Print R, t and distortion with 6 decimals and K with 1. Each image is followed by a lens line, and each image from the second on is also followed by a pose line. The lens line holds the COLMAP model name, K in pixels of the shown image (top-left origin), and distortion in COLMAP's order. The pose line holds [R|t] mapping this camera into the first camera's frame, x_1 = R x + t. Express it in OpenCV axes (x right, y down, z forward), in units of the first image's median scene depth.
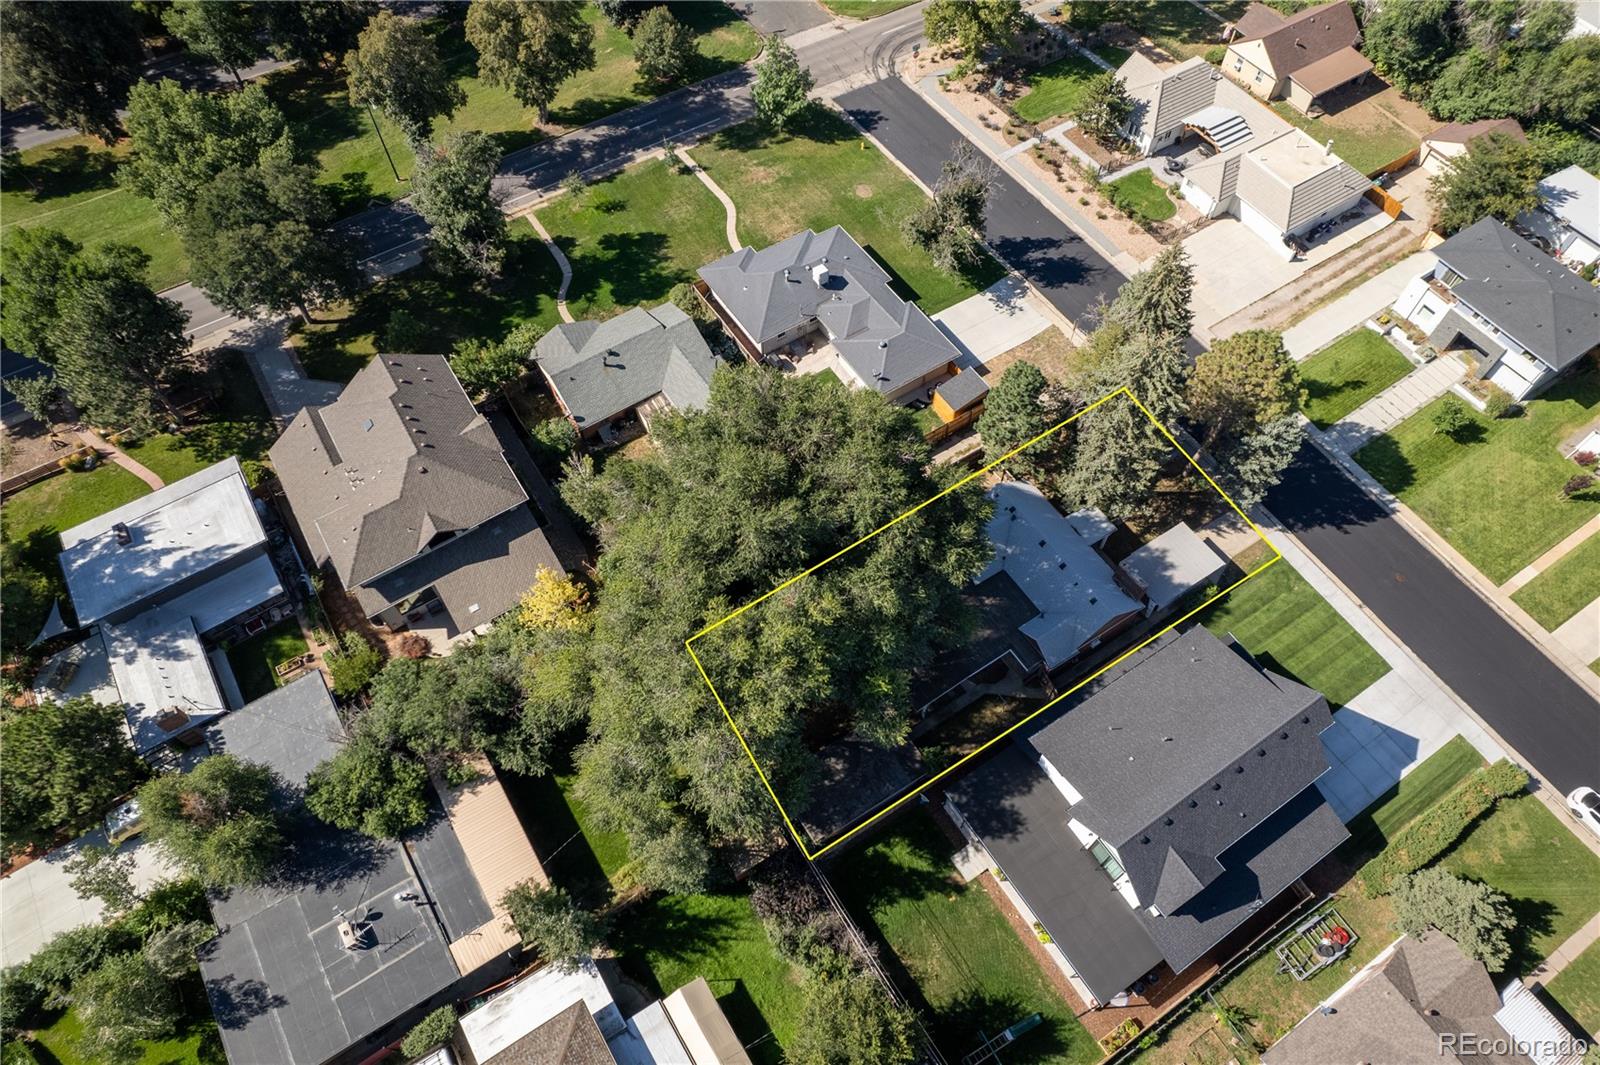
lens RADIAL K [[1063.9, 0, 808.8], [0, 1063.9, 535.2], [0, 0, 1]] dist [-0.076715, 0.078935]
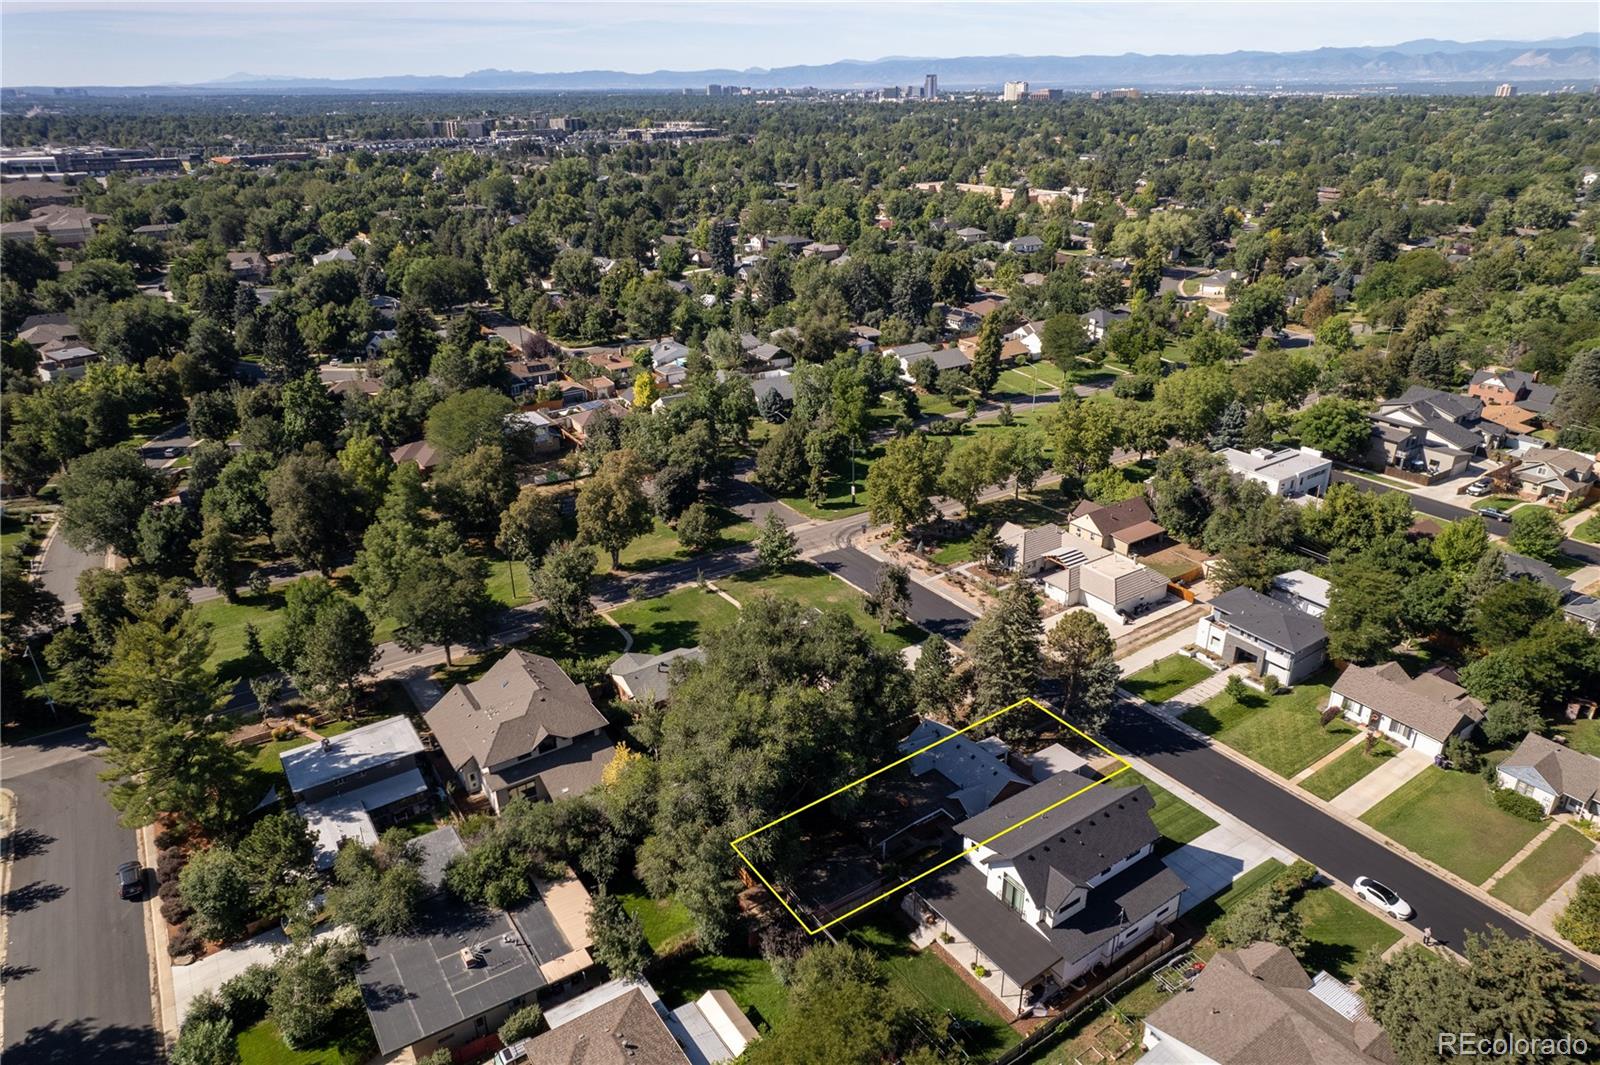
lens RADIAL K [[1034.0, 0, 801.6], [0, 1034.0, 482.6], [0, 0, 1]] dist [-0.054781, 0.041743]
pose [[0.999819, -0.013816, 0.013050, -0.008232], [0.018865, 0.804561, -0.593570, 0.475763], [-0.002299, 0.593709, 0.804676, -0.308536]]
